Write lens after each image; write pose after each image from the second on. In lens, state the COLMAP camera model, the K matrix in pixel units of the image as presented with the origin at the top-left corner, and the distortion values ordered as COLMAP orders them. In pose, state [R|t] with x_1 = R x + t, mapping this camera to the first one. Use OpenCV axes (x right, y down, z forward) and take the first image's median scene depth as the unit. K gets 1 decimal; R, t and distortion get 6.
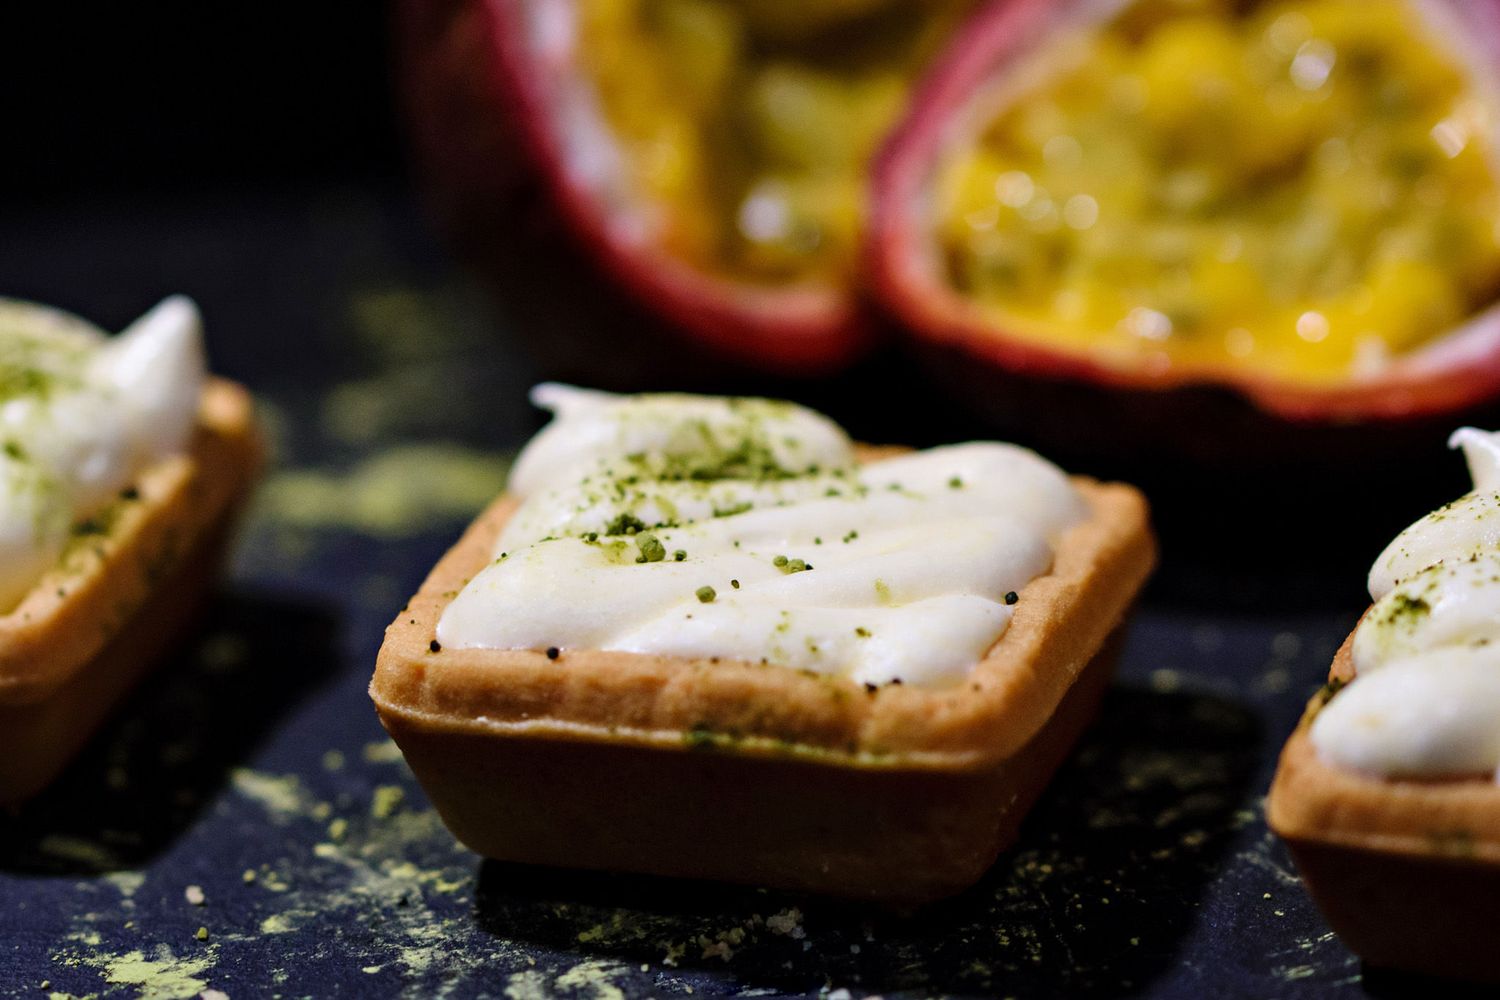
lens RADIAL K [[8948.6, 0, 749.7], [0, 8948.6, 500.4], [0, 0, 1]] dist [-0.181241, 0.000000]
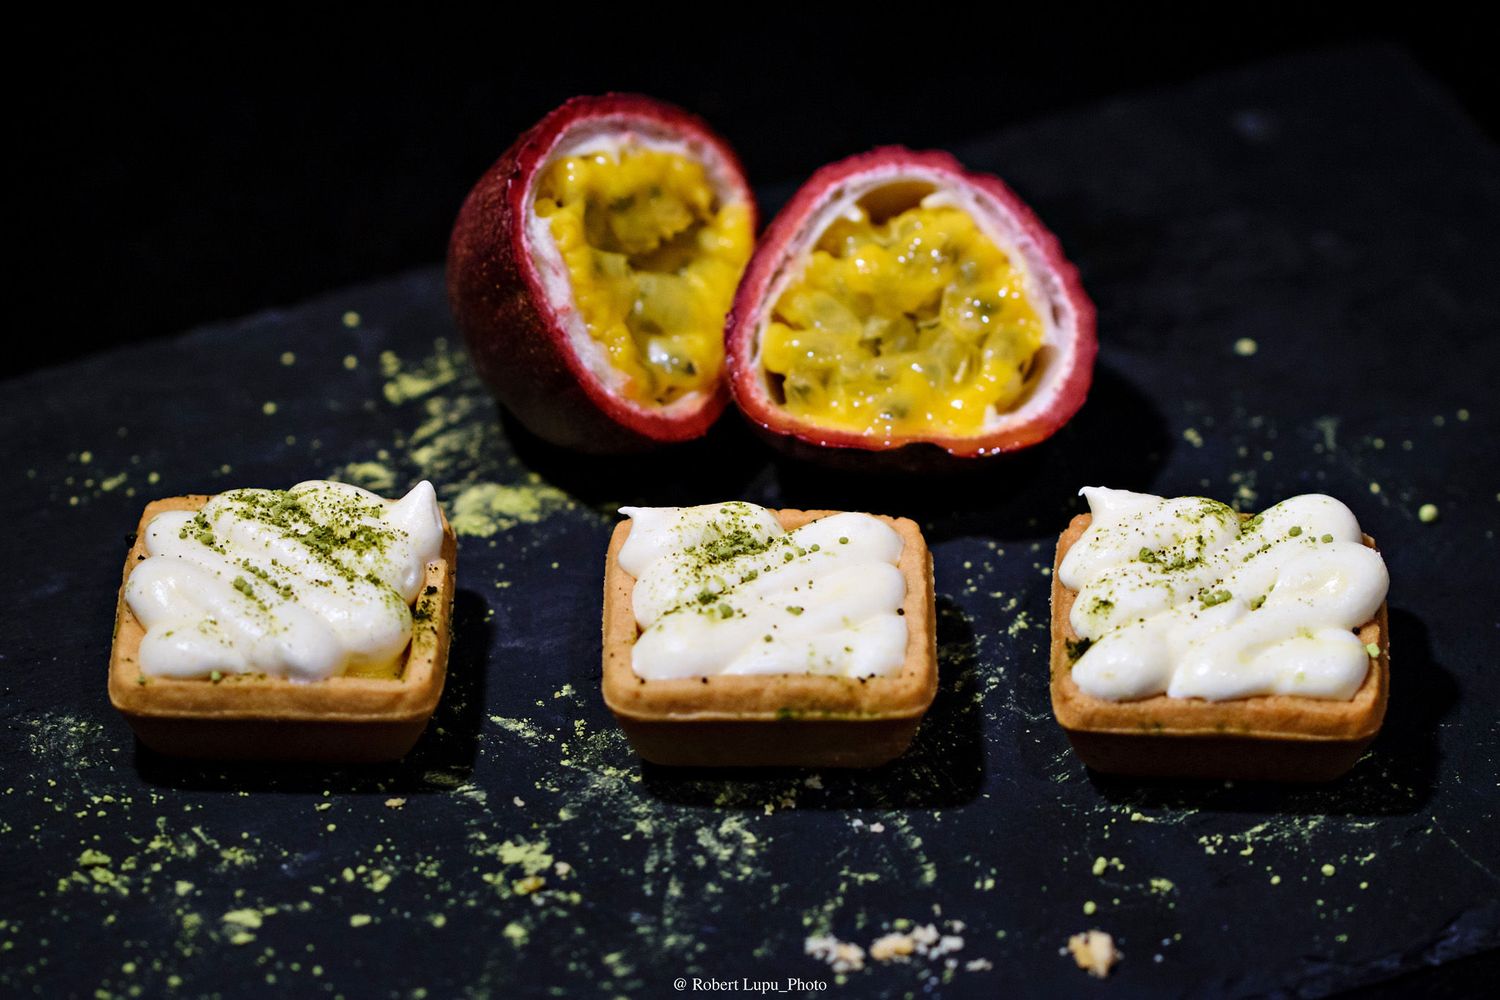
lens RADIAL K [[8948.6, 0, 750.2], [0, 8948.6, 499.8], [0, 0, 1]] dist [-0.181241, 0.000000]
pose [[0.943703, -0.152299, 0.293649, -0.609433], [0.069959, 0.959518, 0.272820, -0.582990], [-0.323312, -0.236918, 0.916155, -0.881131]]
